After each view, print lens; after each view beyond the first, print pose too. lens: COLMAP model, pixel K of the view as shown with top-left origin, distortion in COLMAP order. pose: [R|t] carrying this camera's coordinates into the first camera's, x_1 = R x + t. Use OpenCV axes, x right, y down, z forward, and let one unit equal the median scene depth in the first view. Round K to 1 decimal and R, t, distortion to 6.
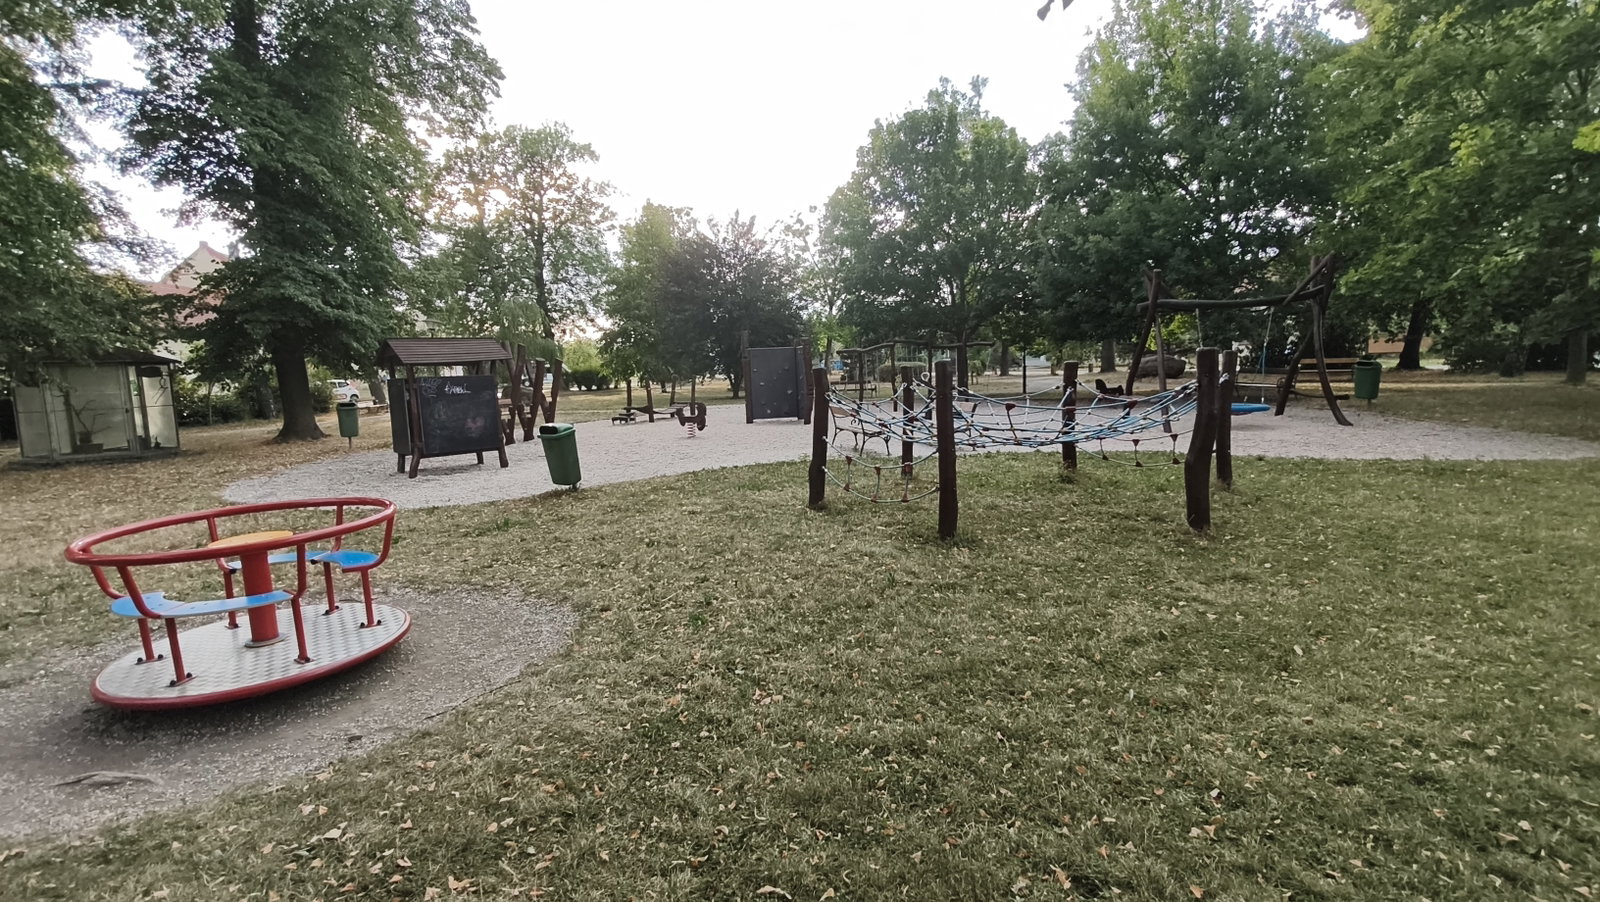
lens RADIAL K [[735.7, 0, 799.5], [0, 735.7, 455.7], [0, 0, 1]] dist [-0.002414, -0.000571]
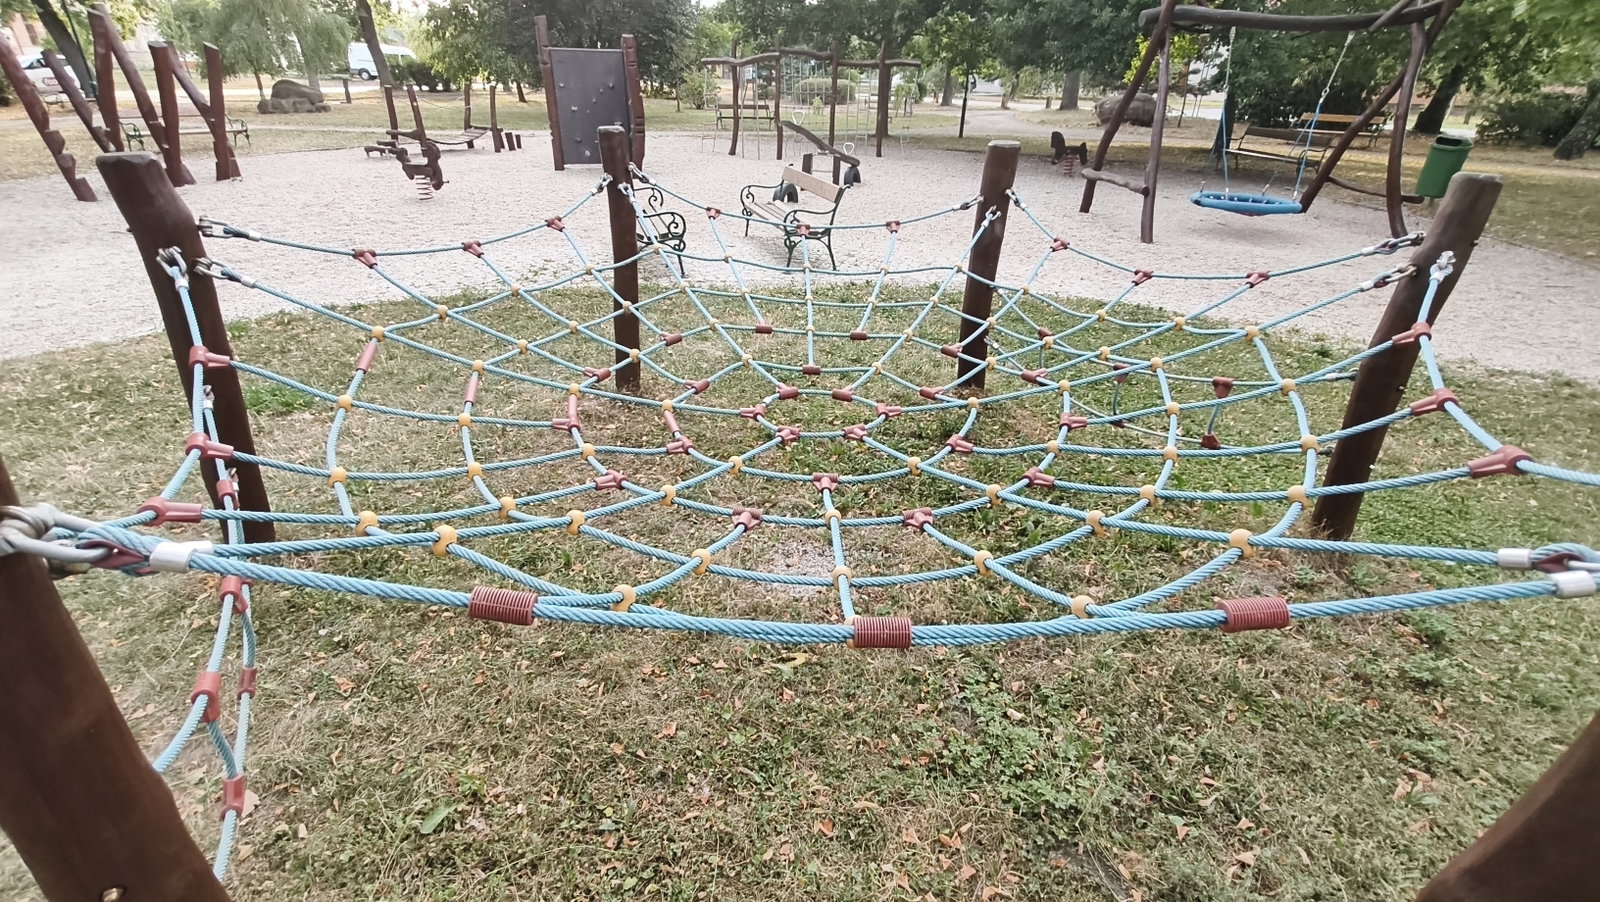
lens RADIAL K [[735.7, 0, 799.5], [0, 735.7, 455.7], [0, 0, 1]] dist [-0.002414, -0.000571]
pose [[0.995092, 0.017490, 0.097392, 0.040167], [-0.050521, 0.936101, 0.348083, -0.018903], [-0.085080, -0.351295, 0.932391, 0.104554]]
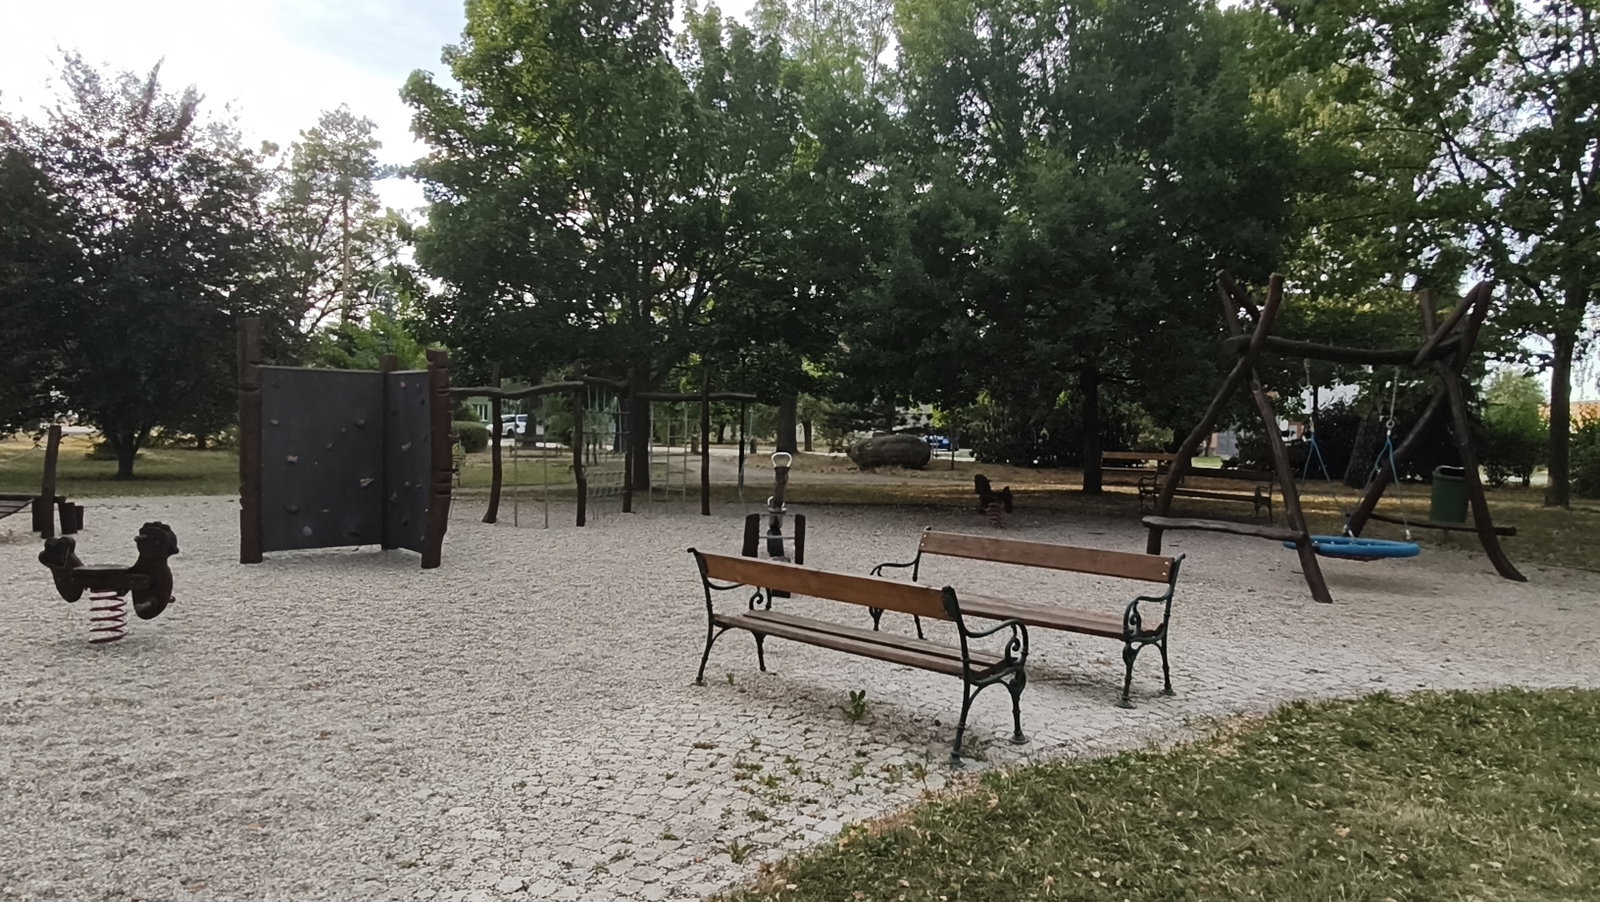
lens RADIAL K [[1010.7, 0, 802.8], [0, 1010.7, 447.1], [0, 0, 1]] dist [0.004273, -0.002522]
pose [[0.850746, 0.046536, 0.523512, -0.043365], [0.009778, 0.994498, -0.104295, -0.019421], [-0.525485, 0.093847, 0.845611, 0.175745]]
